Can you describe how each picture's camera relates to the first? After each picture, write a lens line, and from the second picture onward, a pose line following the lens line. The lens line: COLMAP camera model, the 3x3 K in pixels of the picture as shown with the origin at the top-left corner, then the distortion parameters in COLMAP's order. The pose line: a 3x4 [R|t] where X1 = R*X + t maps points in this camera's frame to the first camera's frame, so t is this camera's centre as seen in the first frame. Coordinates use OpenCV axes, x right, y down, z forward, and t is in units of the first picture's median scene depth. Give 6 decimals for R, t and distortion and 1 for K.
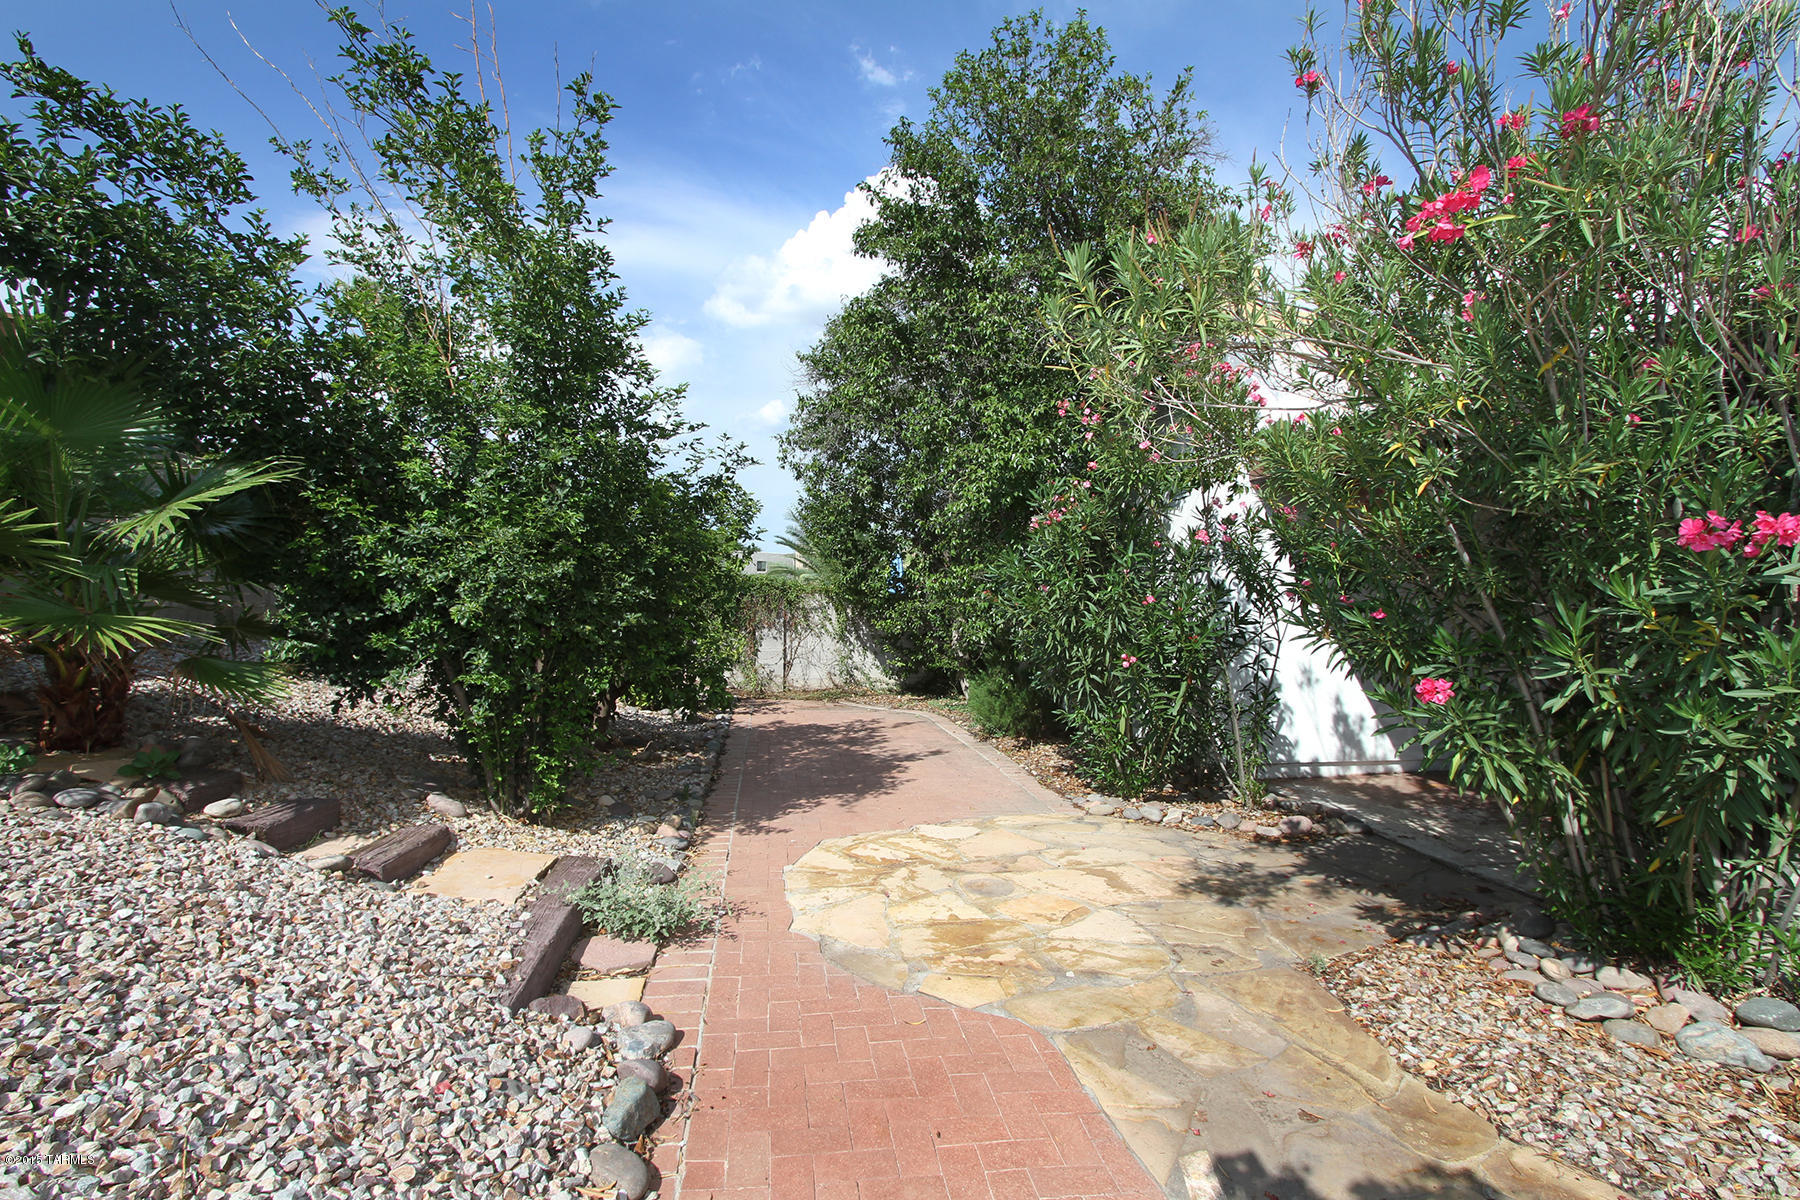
lens RADIAL K [[812.1, 0, 926.6], [0, 812.1, 608.3], [0, 0, 1]] dist [-0.014514, 0.001396]
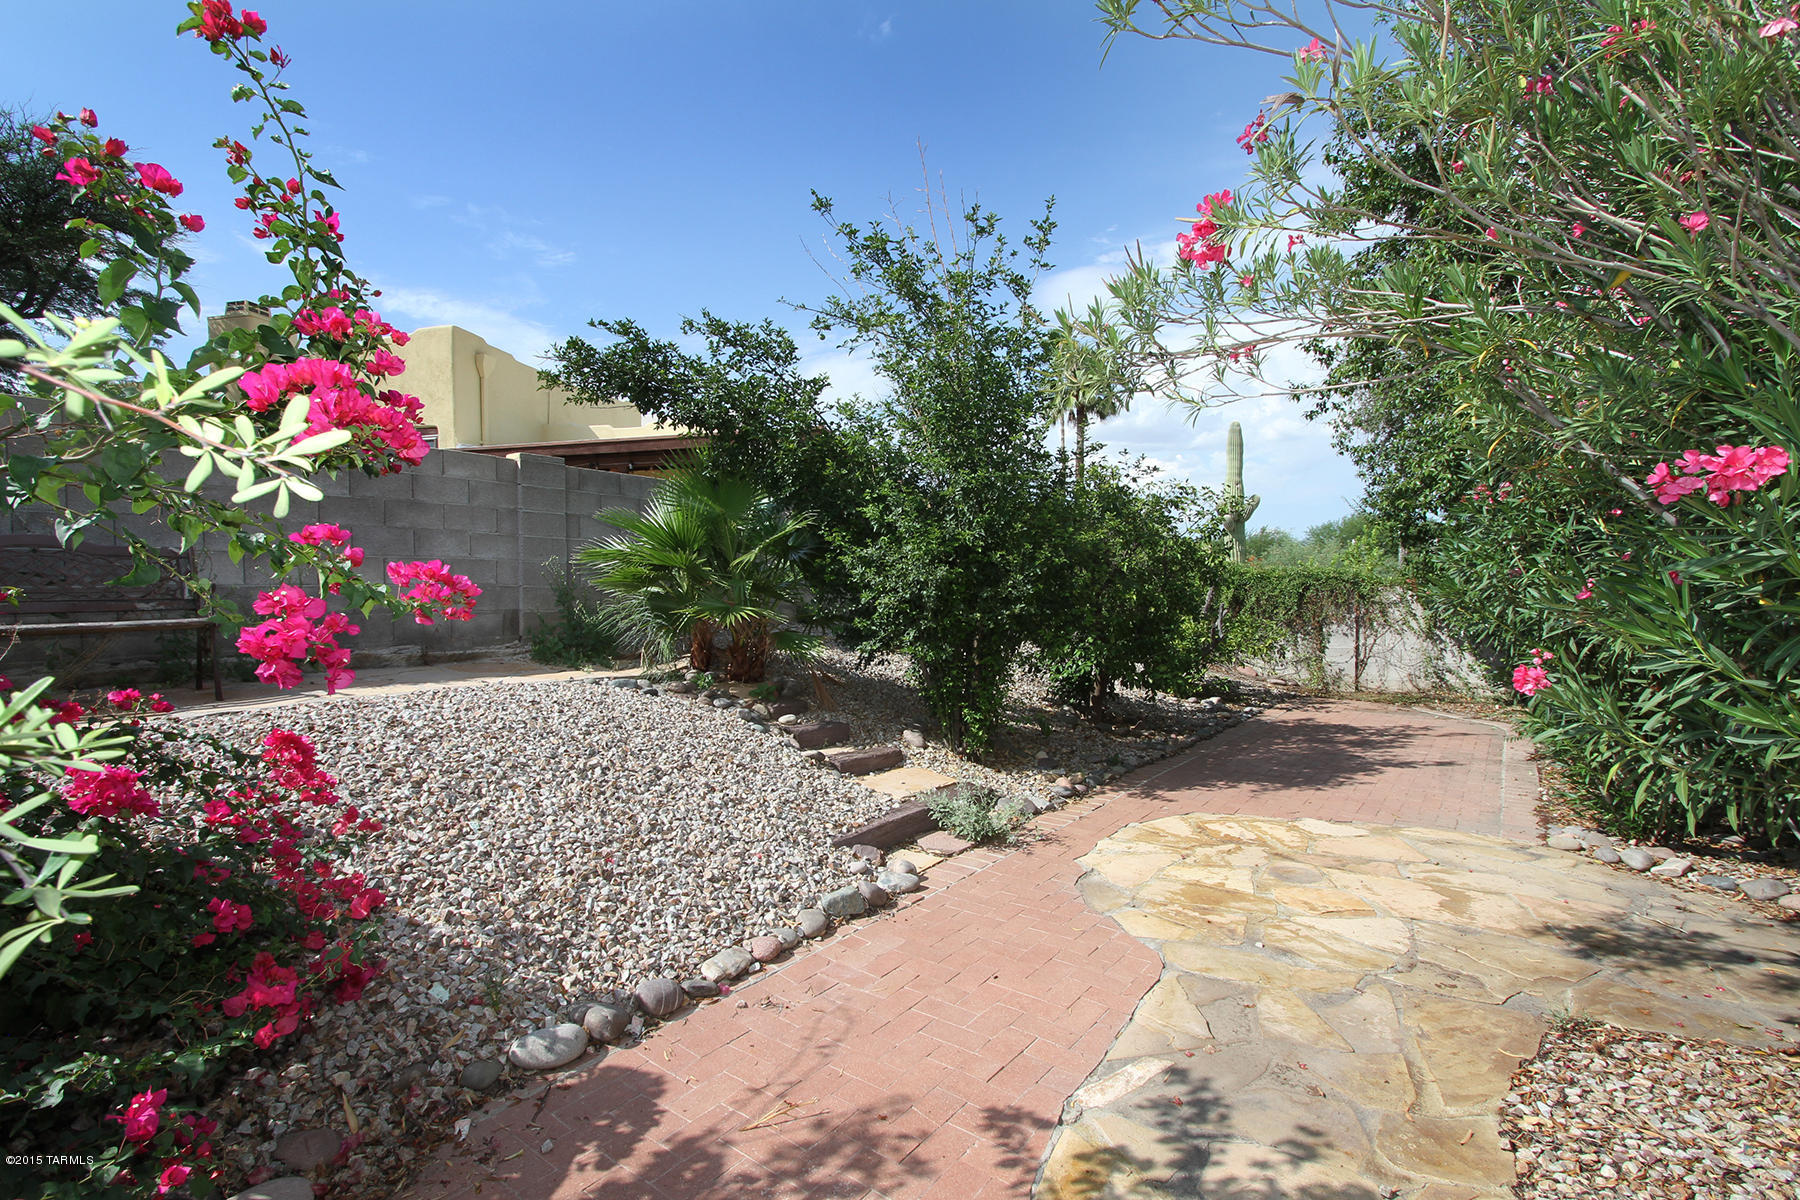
lens RADIAL K [[812.1, 0, 926.6], [0, 812.1, 608.3], [0, 0, 1]] dist [-0.014514, 0.001396]
pose [[0.721711, -0.004175, -0.692182, 0.351709], [0.006457, 0.999979, 0.000701, 0.007951], [0.692164, -0.004976, 0.721723, -0.030294]]
